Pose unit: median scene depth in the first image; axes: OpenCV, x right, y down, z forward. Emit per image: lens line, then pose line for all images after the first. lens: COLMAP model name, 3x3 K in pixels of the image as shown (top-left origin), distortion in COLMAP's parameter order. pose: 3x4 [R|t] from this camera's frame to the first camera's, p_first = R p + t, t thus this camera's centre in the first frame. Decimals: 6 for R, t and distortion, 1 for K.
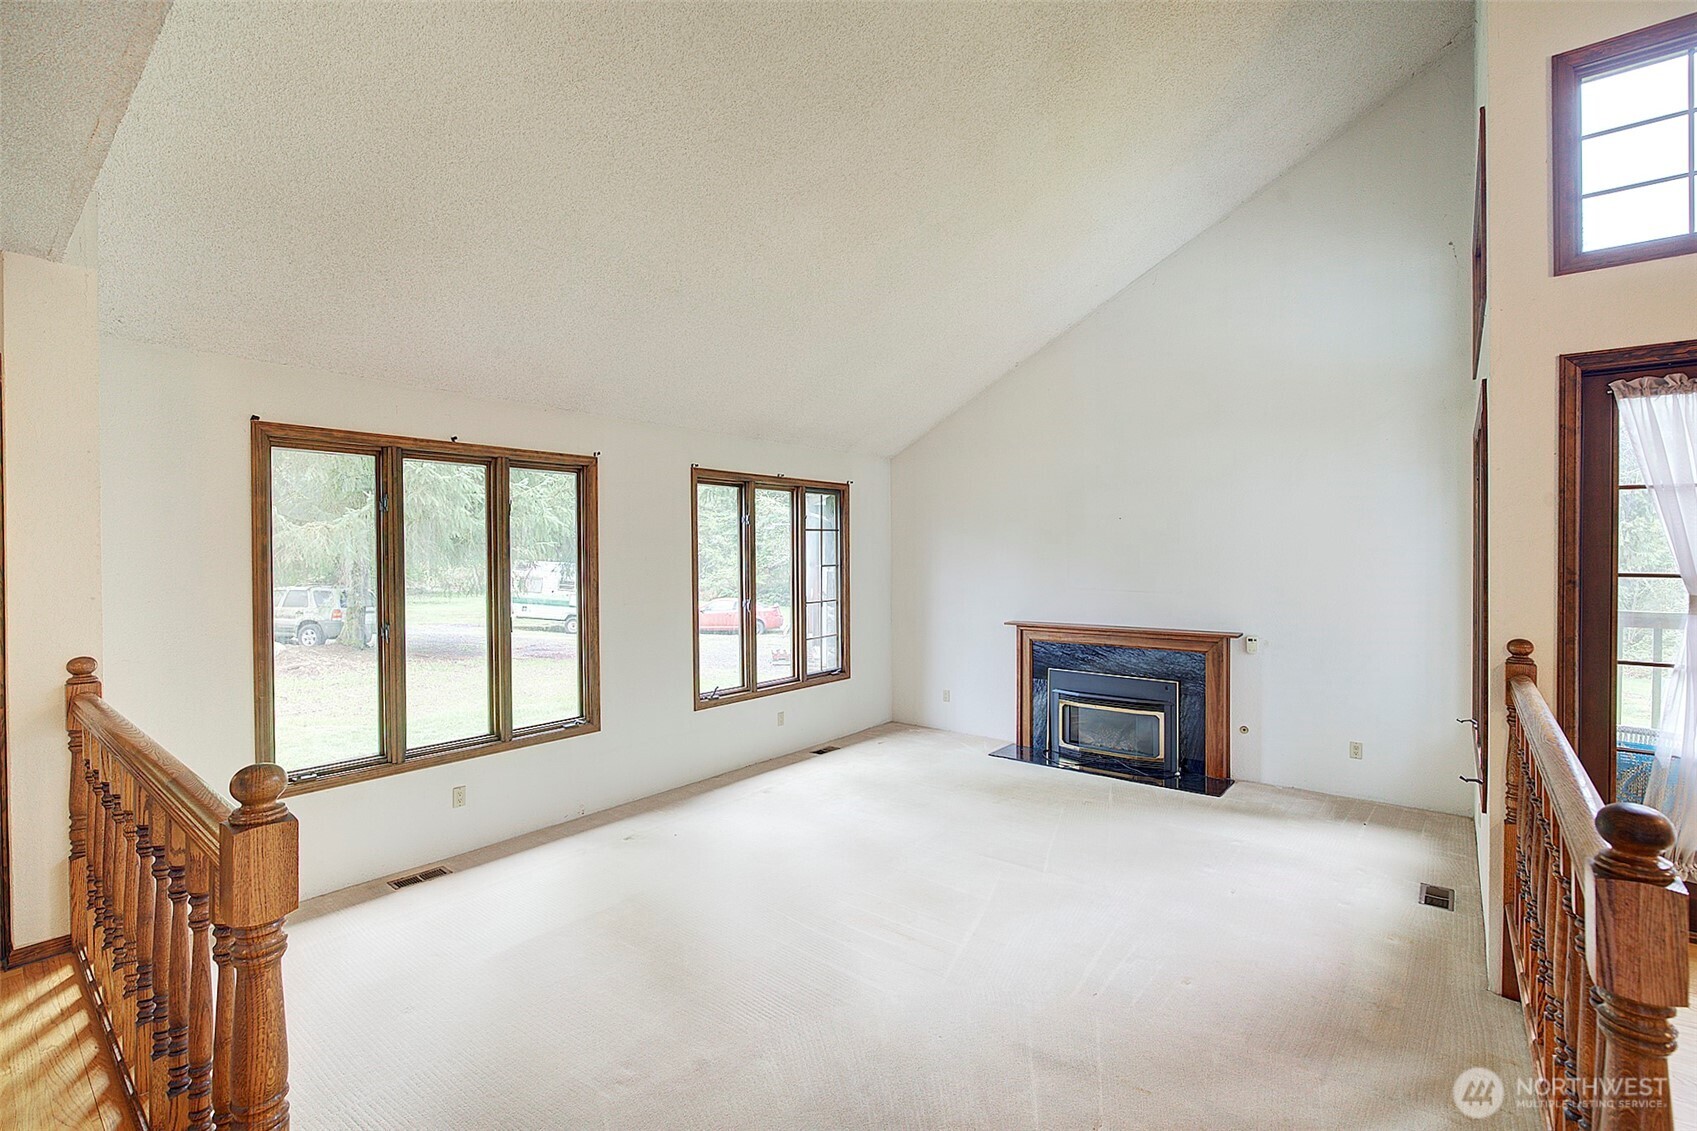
lens RADIAL K [[752.7, 0, 848.5], [0, 752.7, 565.5], [0, 0, 1]] dist [-0.013044, 0.000060]
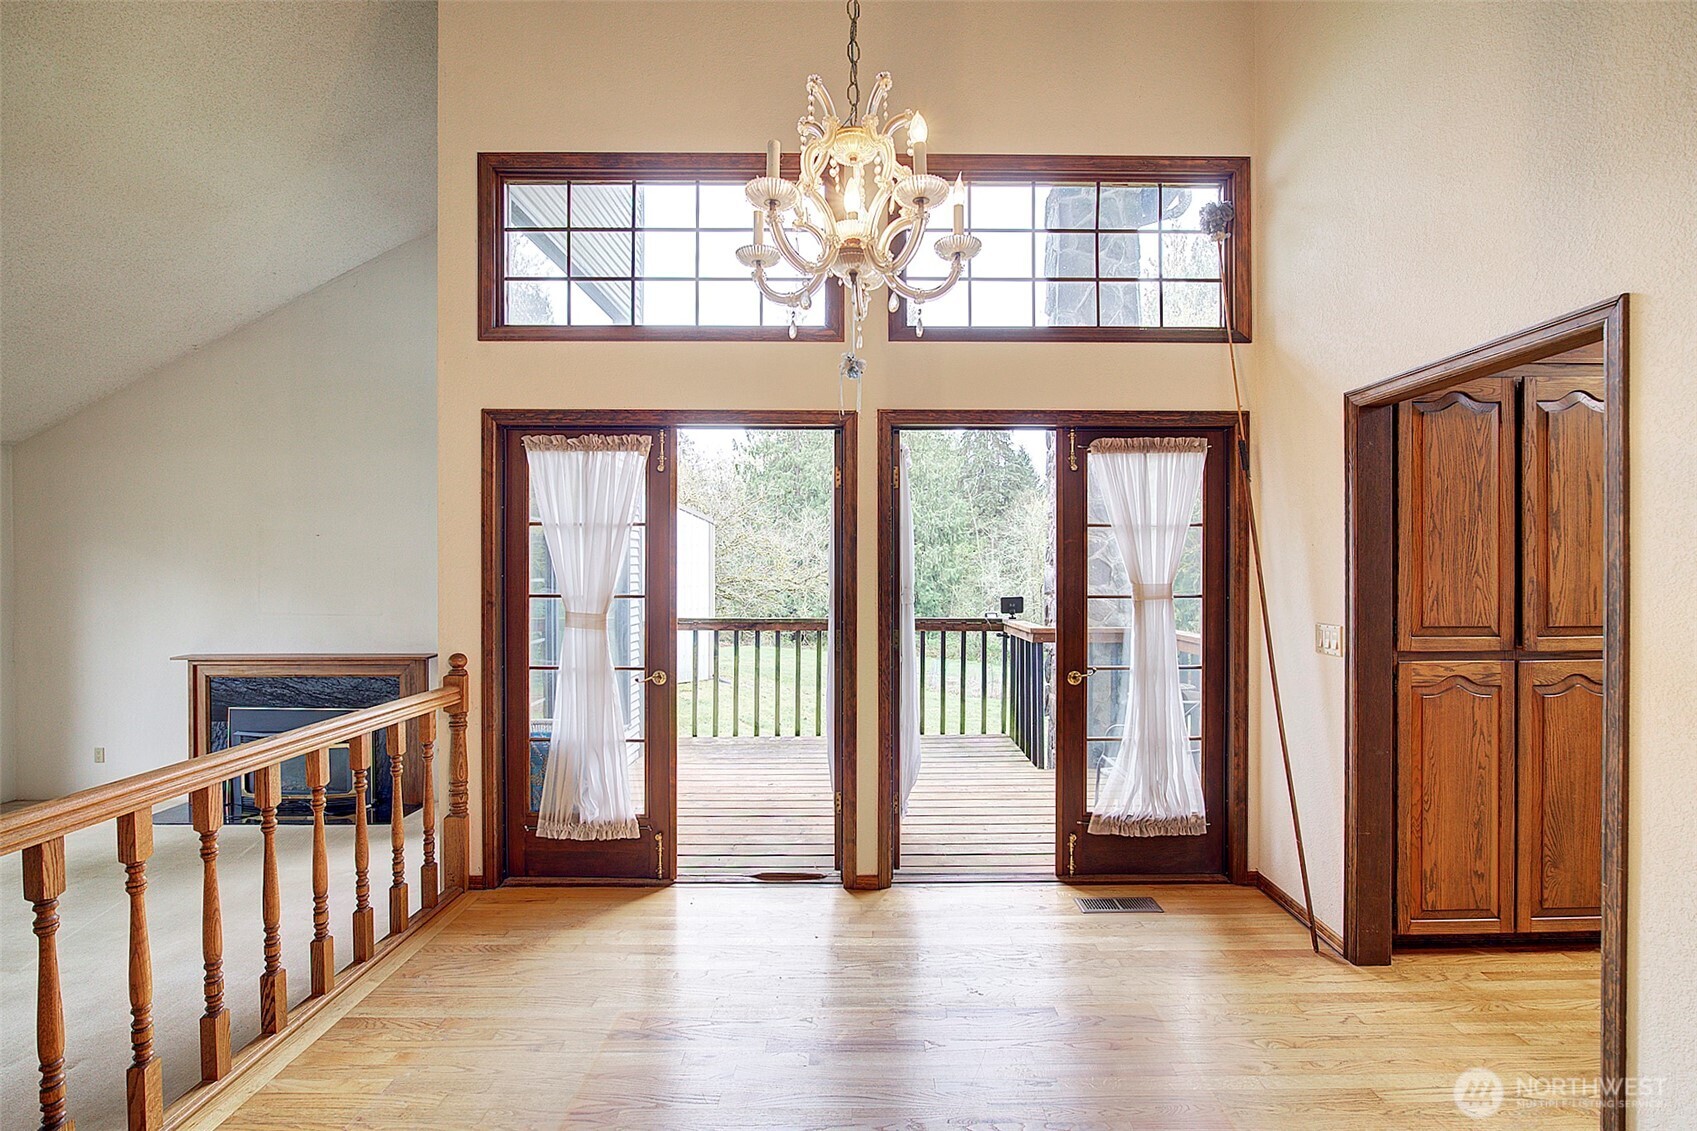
lens RADIAL K [[764.9, 0, 871.3], [0, 764.9, 572.6], [0, 0, 1]] dist [-0.017005, -0.000099]
pose [[0.767861, -0.001414, 0.640614, 0.314925], [0.008441, 0.999933, -0.007911, -0.005185], [-0.640560, 0.011482, 0.767822, -0.147524]]
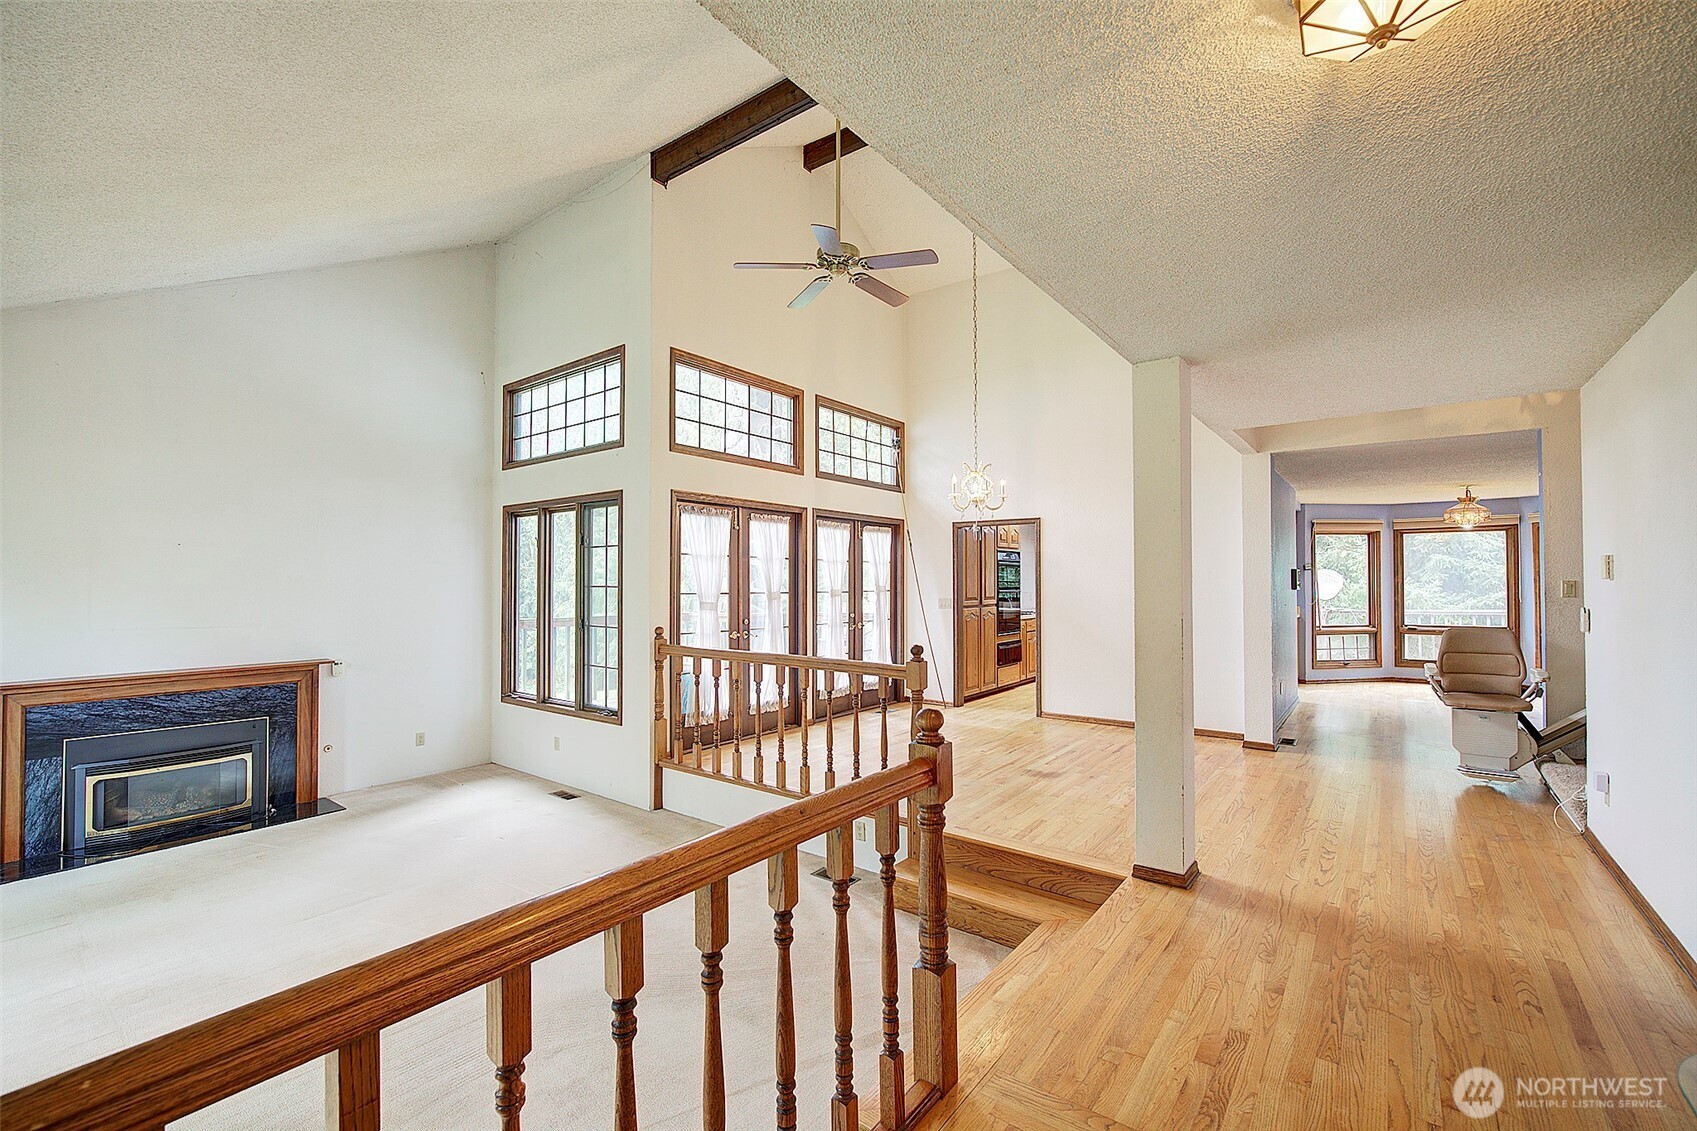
lens RADIAL K [[719.6, 0, 853.3], [0, 719.6, 570.0], [0, 0, 1]] dist [-0.013939, 0.001114]
pose [[-0.041947, 0.024557, 0.998818, -0.531828], [0.021173, 0.999495, -0.023685, 0.002744], [-0.998895, 0.020154, -0.042446, 0.282356]]
